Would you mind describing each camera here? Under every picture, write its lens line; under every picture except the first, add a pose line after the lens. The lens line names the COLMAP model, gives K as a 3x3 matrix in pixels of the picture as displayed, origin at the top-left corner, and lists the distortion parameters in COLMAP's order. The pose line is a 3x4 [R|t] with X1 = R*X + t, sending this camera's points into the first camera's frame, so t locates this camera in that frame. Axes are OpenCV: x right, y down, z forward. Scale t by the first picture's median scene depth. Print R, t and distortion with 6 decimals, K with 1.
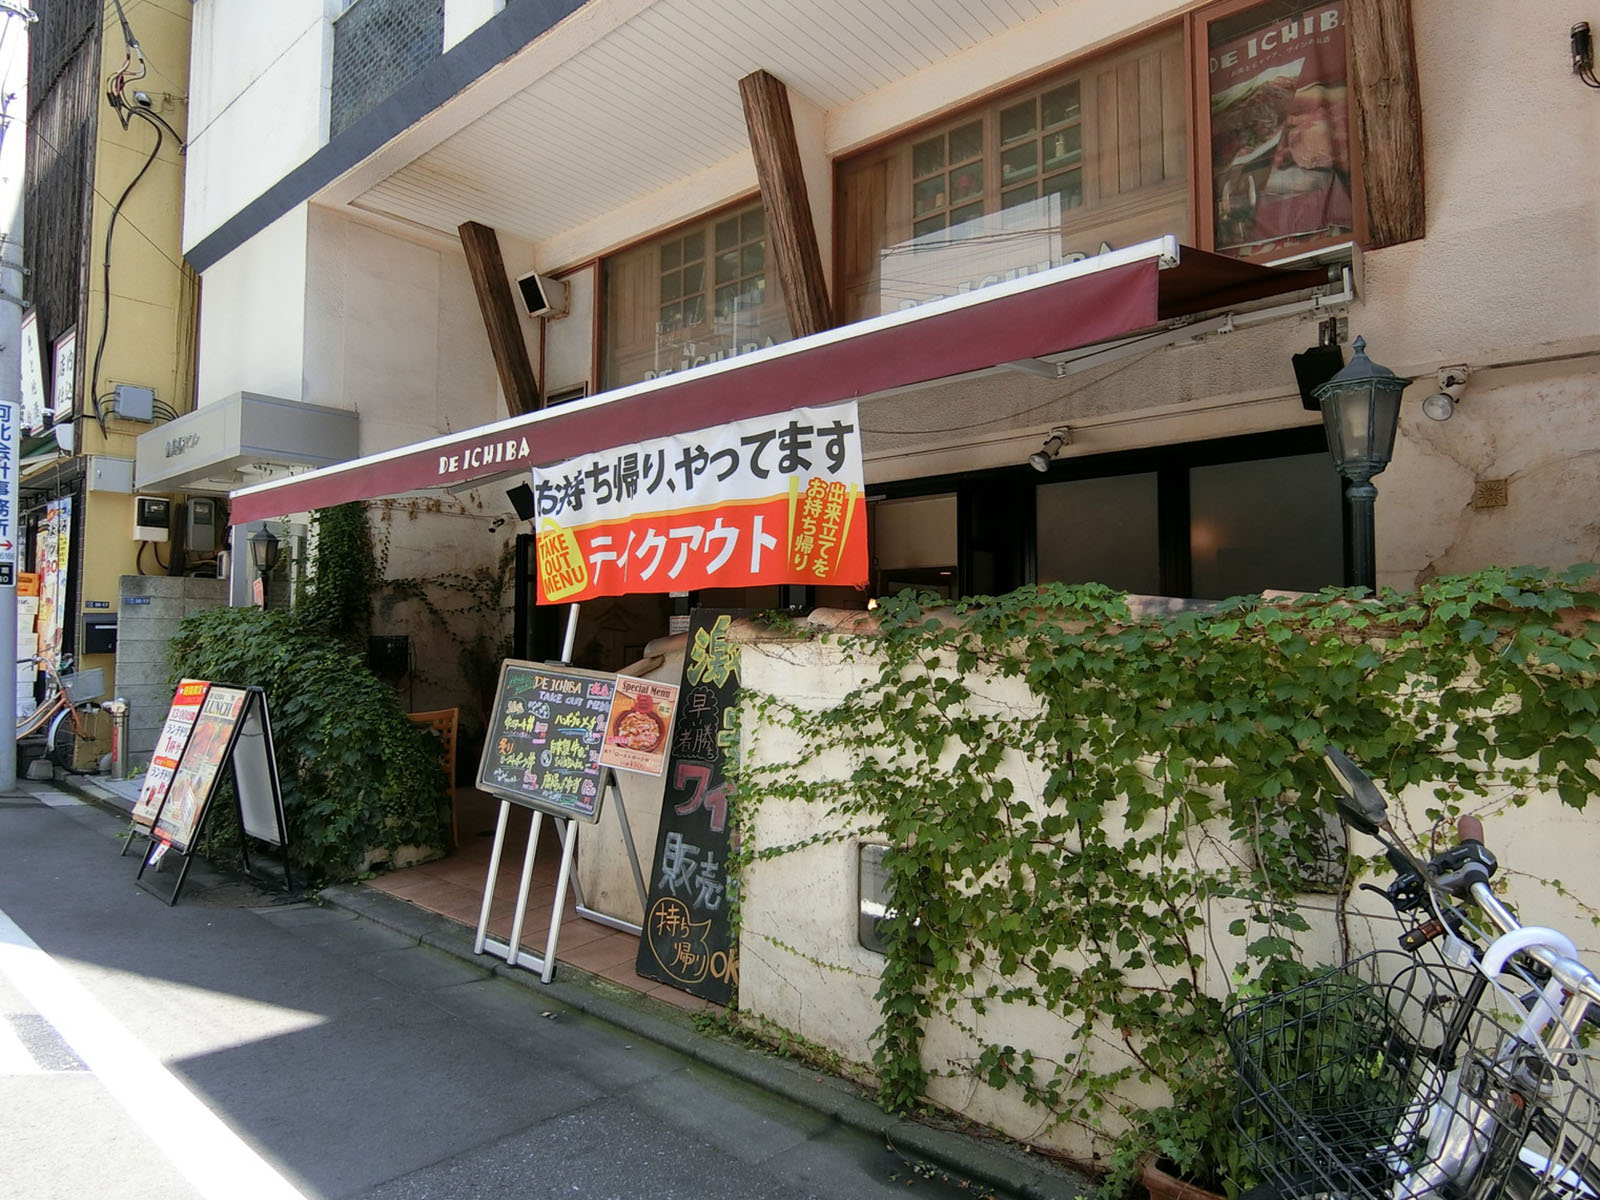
lens RADIAL K [[858.1, 0, 800.0], [0, 858.1, 600.0], [0, 0, 1]] dist [0.002443, 0.000552]
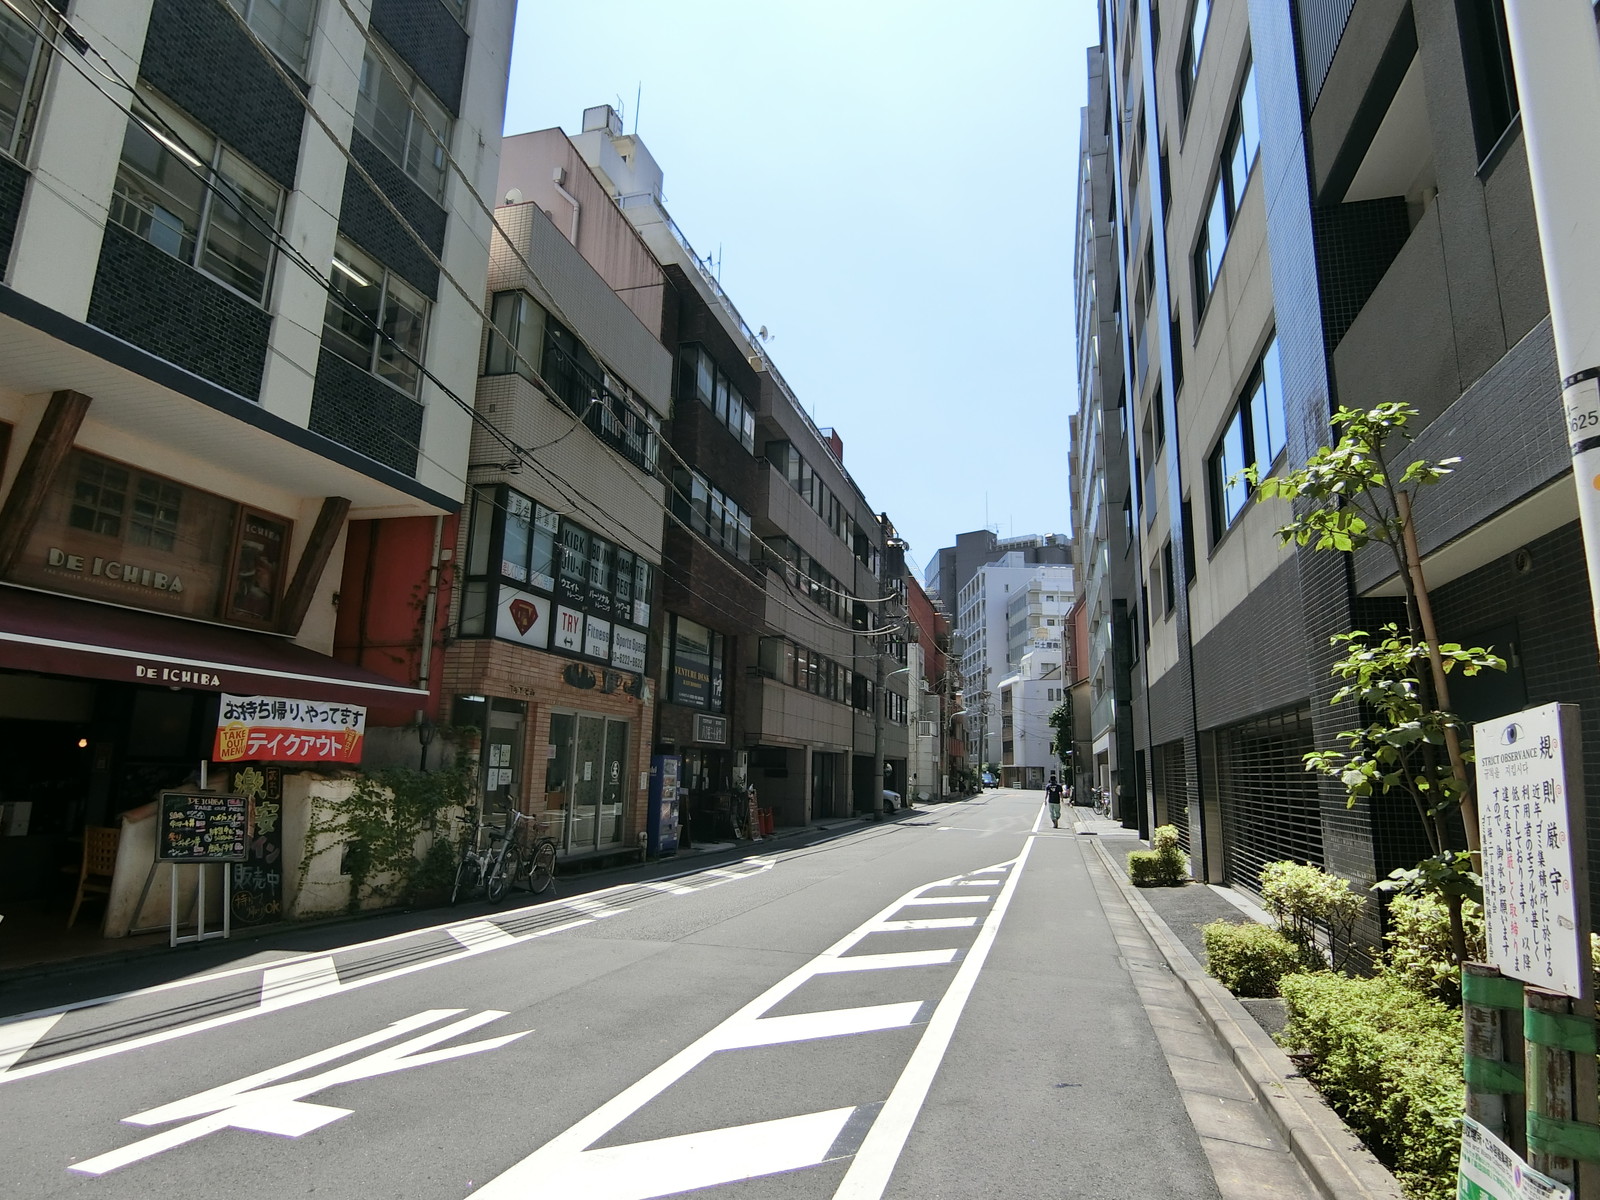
lens RADIAL K [[858.1, 0, 800.0], [0, 858.1, 600.0], [0, 0, 1]] dist [0.002443, 0.000552]
pose [[-0.356217, 0.192661, 0.914326, -3.039612], [-0.045104, 0.973827, -0.222771, 0.027501], [-0.933314, -0.120595, -0.338204, 0.487364]]
